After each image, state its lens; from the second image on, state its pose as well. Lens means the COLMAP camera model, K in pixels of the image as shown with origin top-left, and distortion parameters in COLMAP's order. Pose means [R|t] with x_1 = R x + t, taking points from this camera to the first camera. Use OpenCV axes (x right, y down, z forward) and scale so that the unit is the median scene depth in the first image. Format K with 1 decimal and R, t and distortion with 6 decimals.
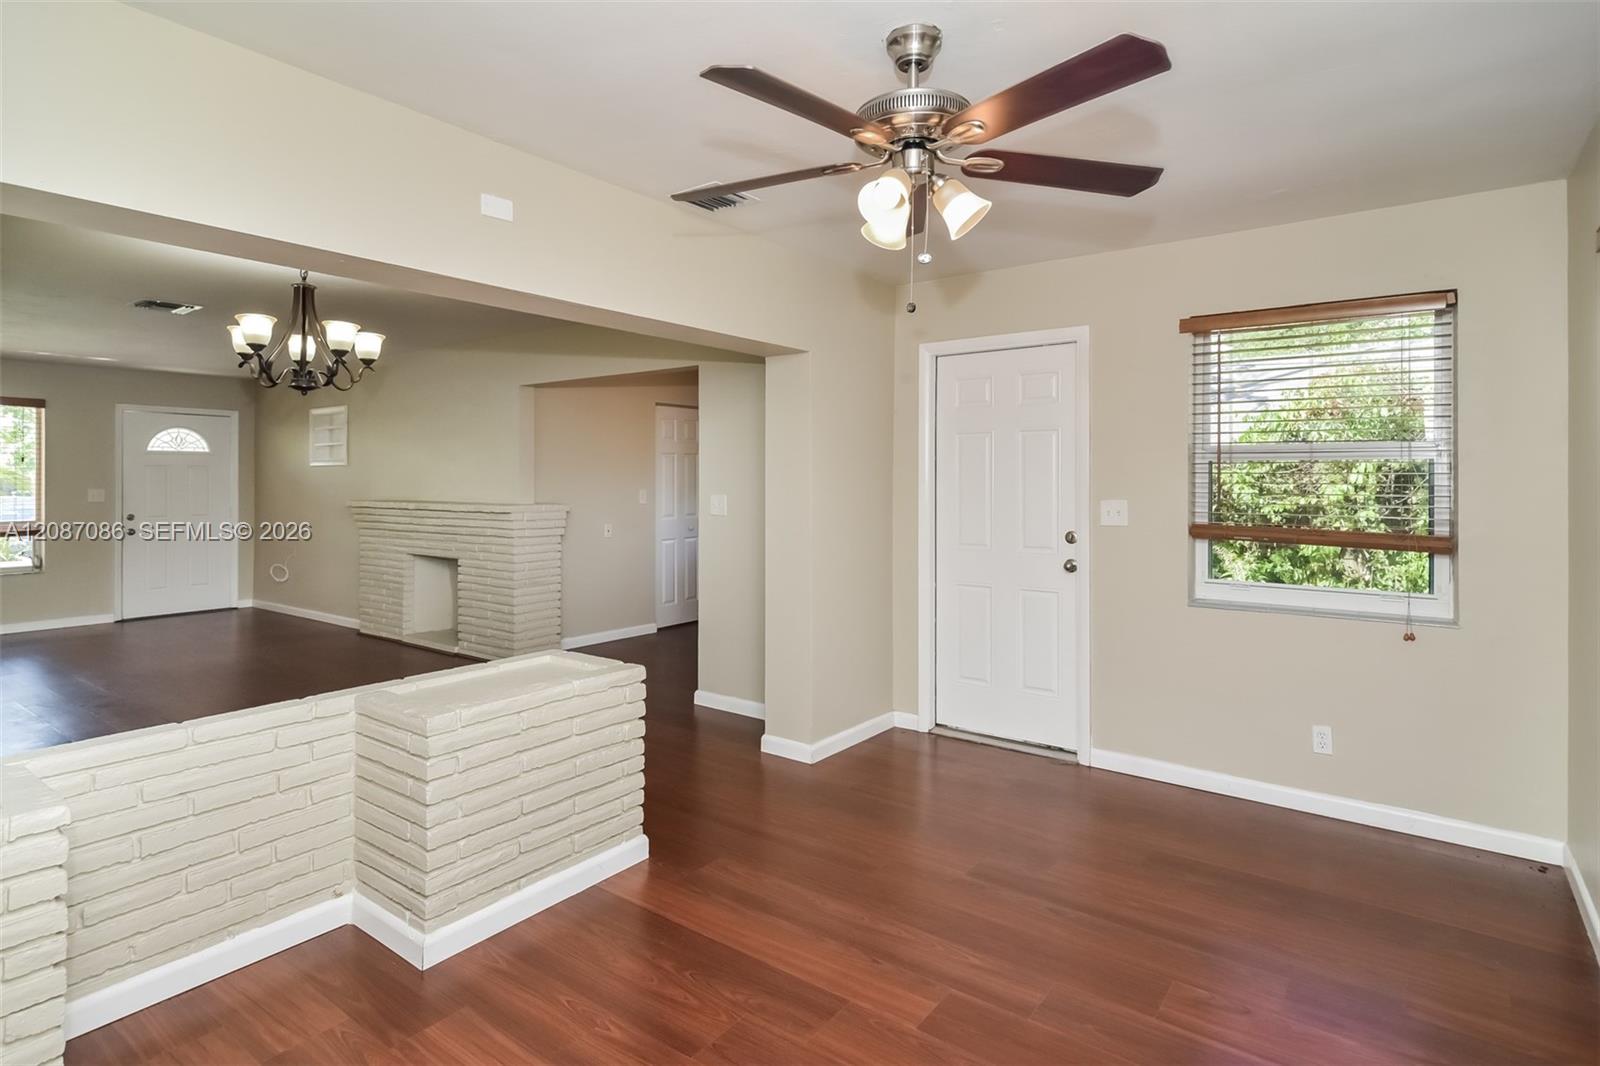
lens RADIAL K [[837.5, 0, 793.3], [0, 837.5, 476.8], [0, 0, 1]] dist [-0.002814, -0.000780]
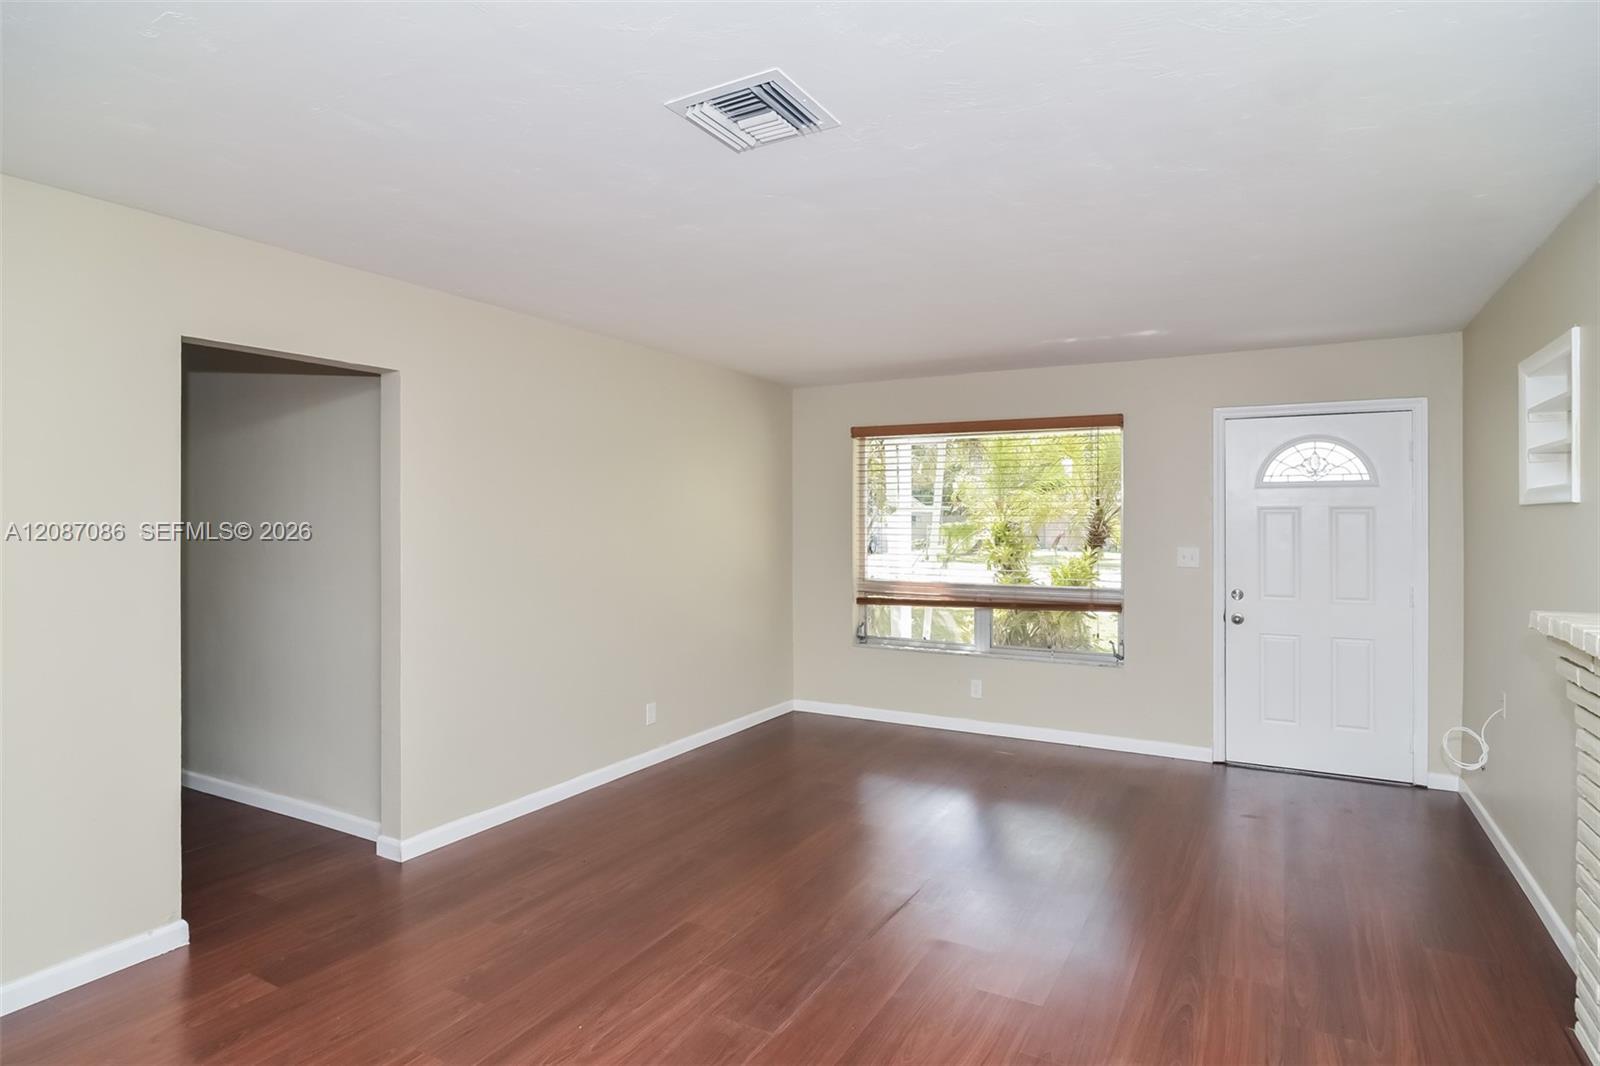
lens RADIAL K [[853.5, 0, 805.0], [0, 853.5, 512.4], [0, 0, 1]] dist [-0.003087, -0.001049]
pose [[0.139333, -0.005100, -0.990232, -0.228598], [0.002858, 0.999985, -0.004748, -0.008845], [0.990241, -0.002168, 0.139345, 0.612017]]
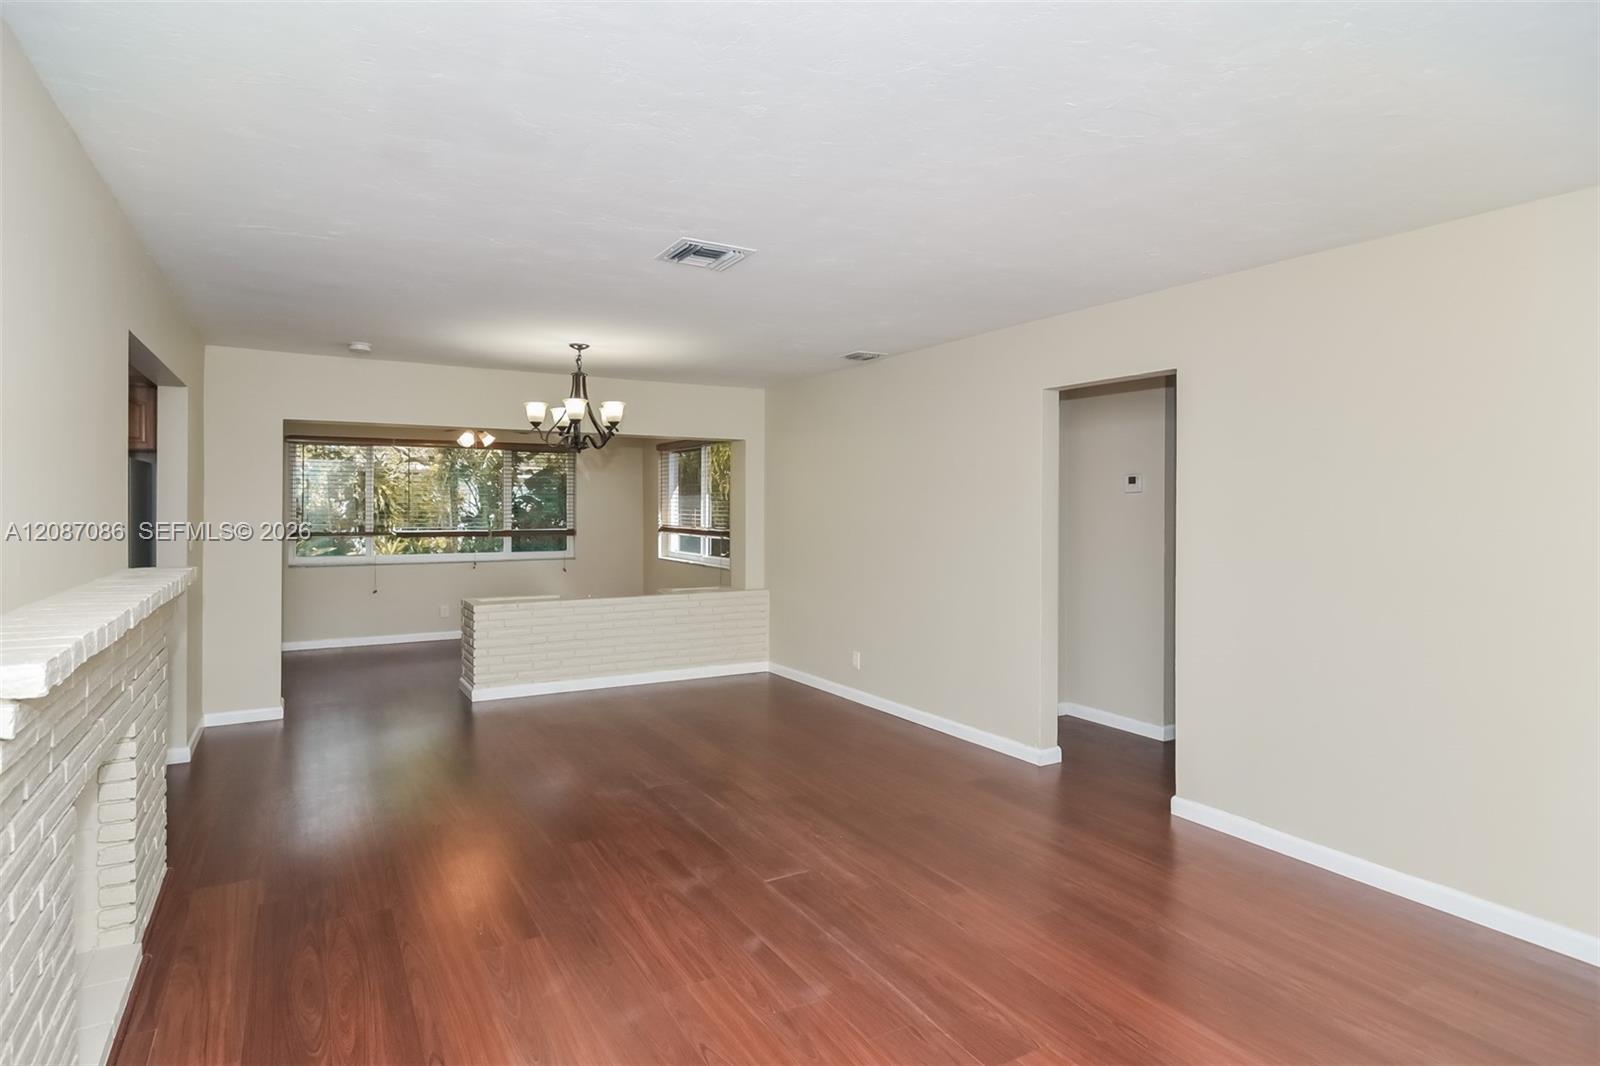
lens RADIAL K [[853.5, 0, 805.0], [0, 853.5, 512.4], [0, 0, 1]] dist [-0.003087, -0.001049]
pose [[-0.926597, -0.004971, 0.376024, -0.682406], [-0.003753, 0.999985, 0.003971, -0.003802], [-0.376038, 0.002268, -0.926601, 0.997069]]
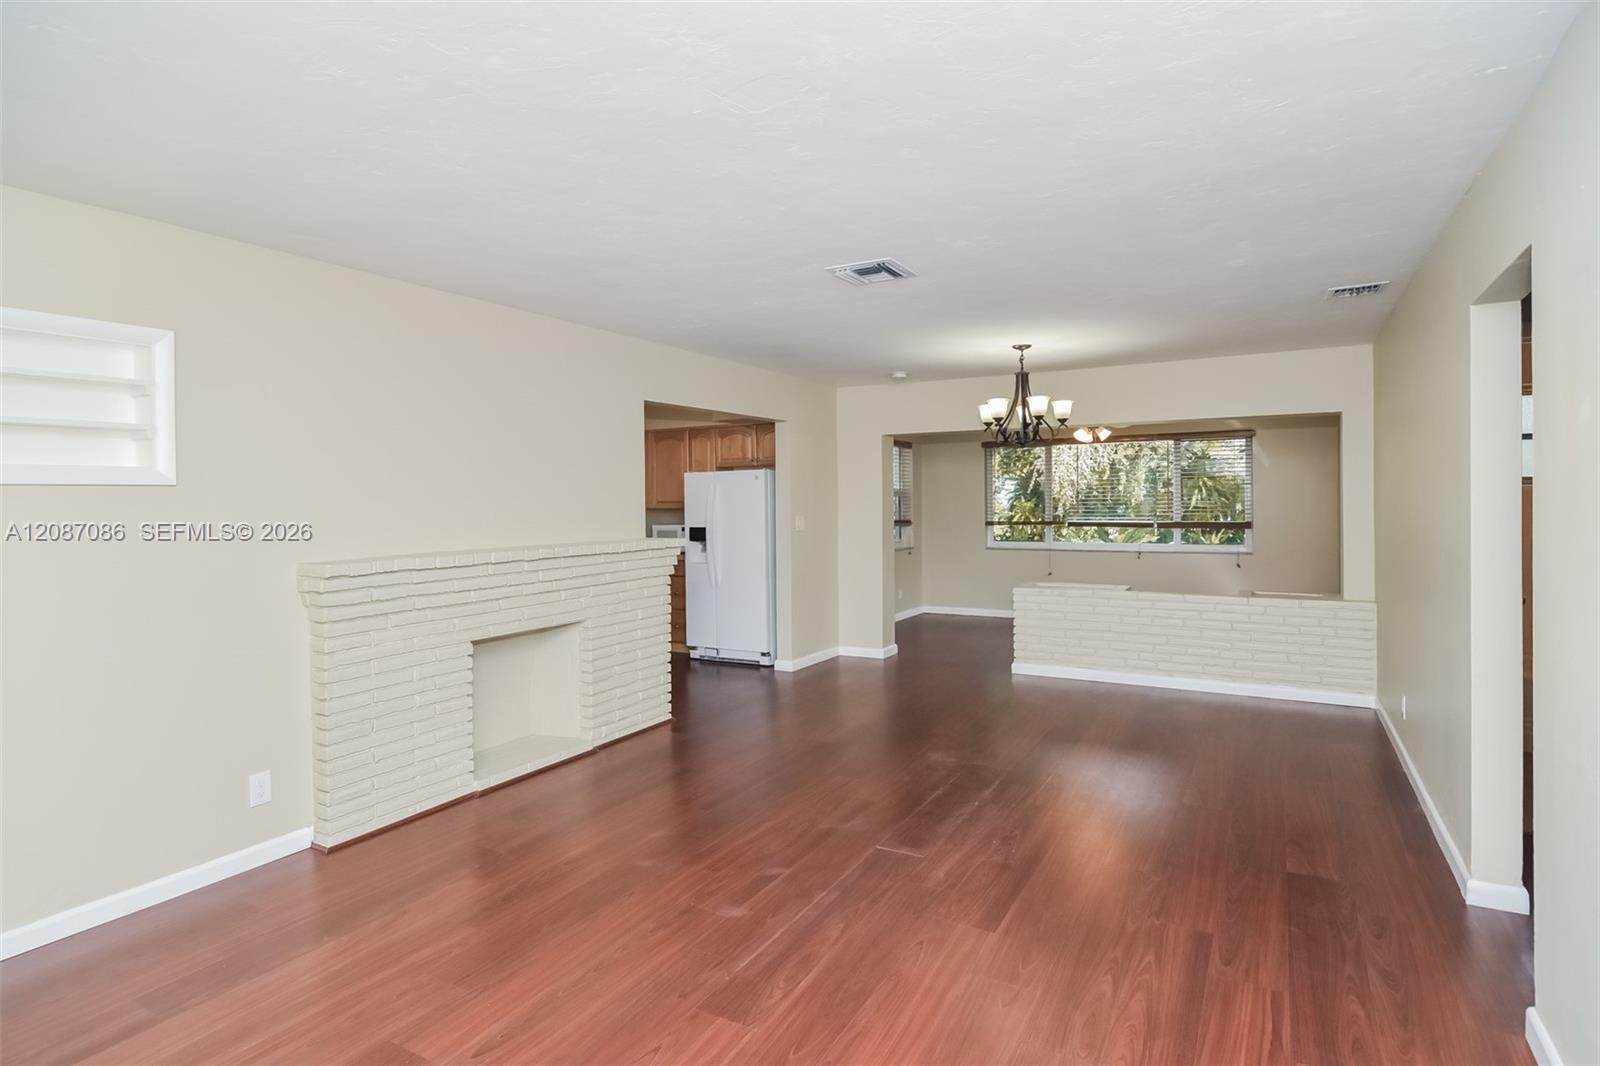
lens RADIAL K [[853.5, 0, 805.0], [0, 853.5, 512.4], [0, 0, 1]] dist [-0.003087, -0.001049]
pose [[-0.138784, -0.012437, 0.990245, -0.930510], [0.005925, 0.999893, 0.013388, -0.004188], [-0.990305, 0.007725, -0.138695, 0.733237]]
